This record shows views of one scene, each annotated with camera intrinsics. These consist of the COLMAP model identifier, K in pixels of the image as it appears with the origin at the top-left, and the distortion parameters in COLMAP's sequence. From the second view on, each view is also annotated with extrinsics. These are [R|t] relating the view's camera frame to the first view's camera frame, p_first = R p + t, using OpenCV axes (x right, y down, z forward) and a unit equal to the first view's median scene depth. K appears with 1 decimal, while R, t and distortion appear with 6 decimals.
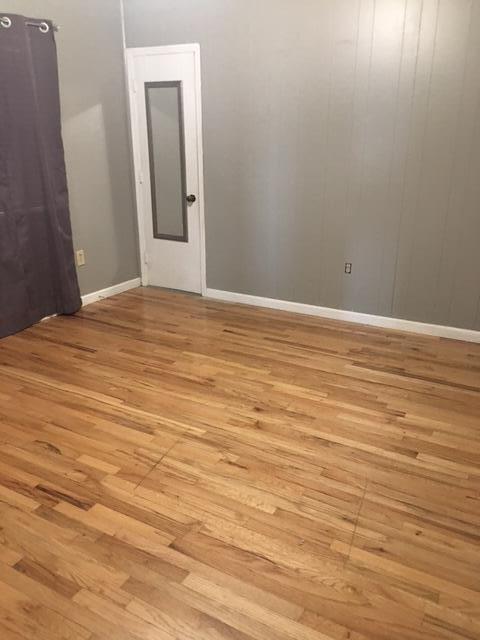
lens RADIAL K [[543.6, 0, 240.2], [0, 543.6, 320.2], [0, 0, 1]] dist [0.013217, 0.005415]
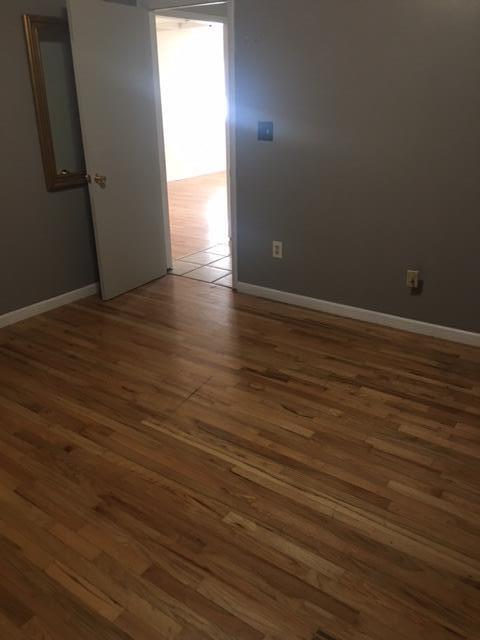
lens RADIAL K [[543.6, 0, 240.2], [0, 543.6, 320.0], [0, 0, 1]] dist [0.013217, 0.005415]
pose [[-0.994086, -0.026648, 0.105272, -0.330377], [0.050506, 0.744734, 0.665447, -0.552819], [-0.096132, 0.666829, -0.738984, 1.560173]]
